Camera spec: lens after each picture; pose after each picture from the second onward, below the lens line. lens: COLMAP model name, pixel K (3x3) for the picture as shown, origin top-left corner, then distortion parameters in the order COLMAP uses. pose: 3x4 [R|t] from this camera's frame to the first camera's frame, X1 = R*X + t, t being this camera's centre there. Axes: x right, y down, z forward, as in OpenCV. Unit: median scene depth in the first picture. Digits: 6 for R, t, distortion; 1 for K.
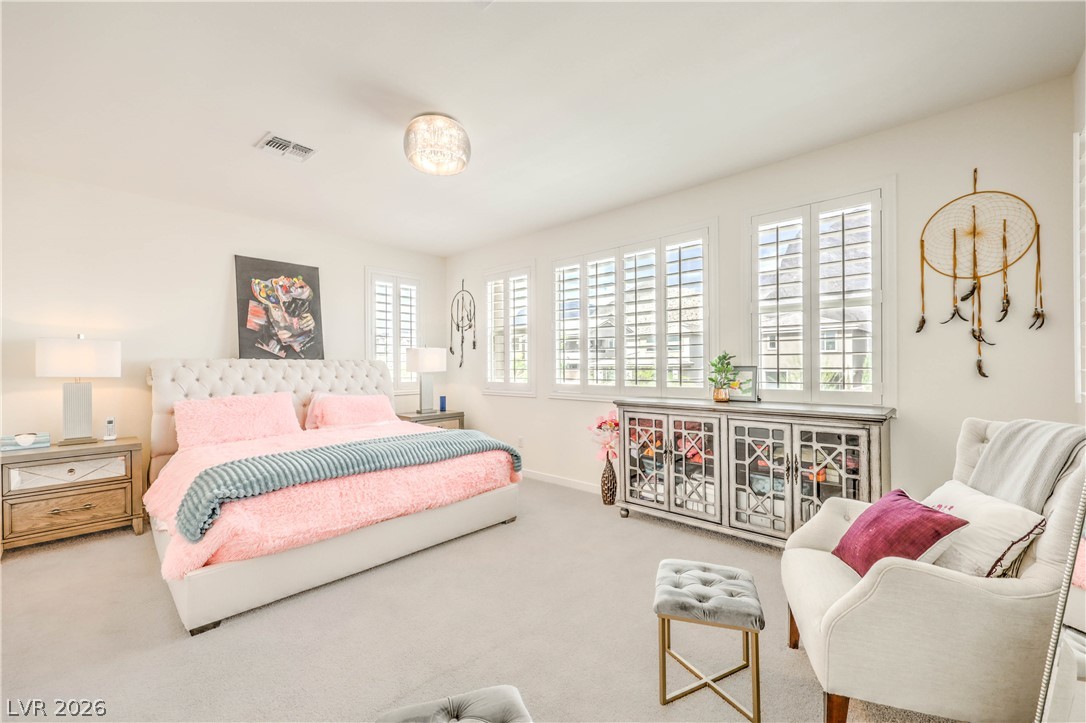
lens RADIAL K [[446.9, 0, 548.3], [0, 446.9, 358.8], [0, 0, 1]] dist [0.002308, 0.000070]
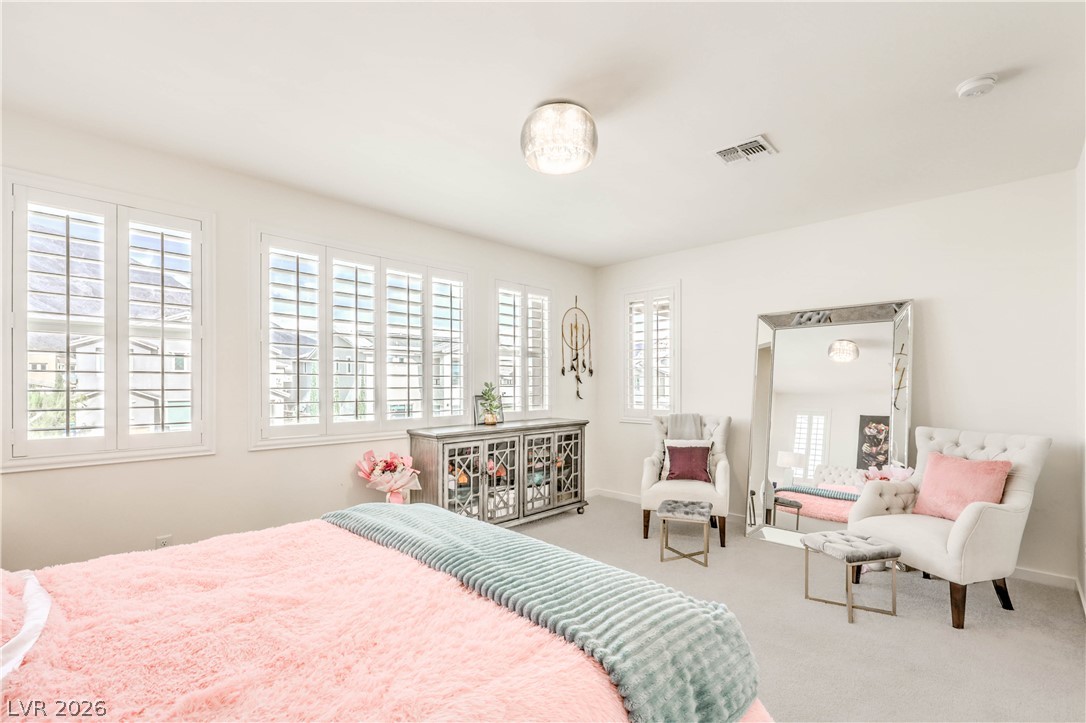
lens RADIAL K [[467.1, 0, 544.0], [0, 467.1, 394.2], [0, 0, 1]] dist [0.000440, 0.000120]
pose [[0.067603, 0.003258, 0.997707, -0.352309], [0.007500, 0.999965, -0.003774, 0.007376], [-0.997684, 0.007738, 0.067576, 0.311382]]
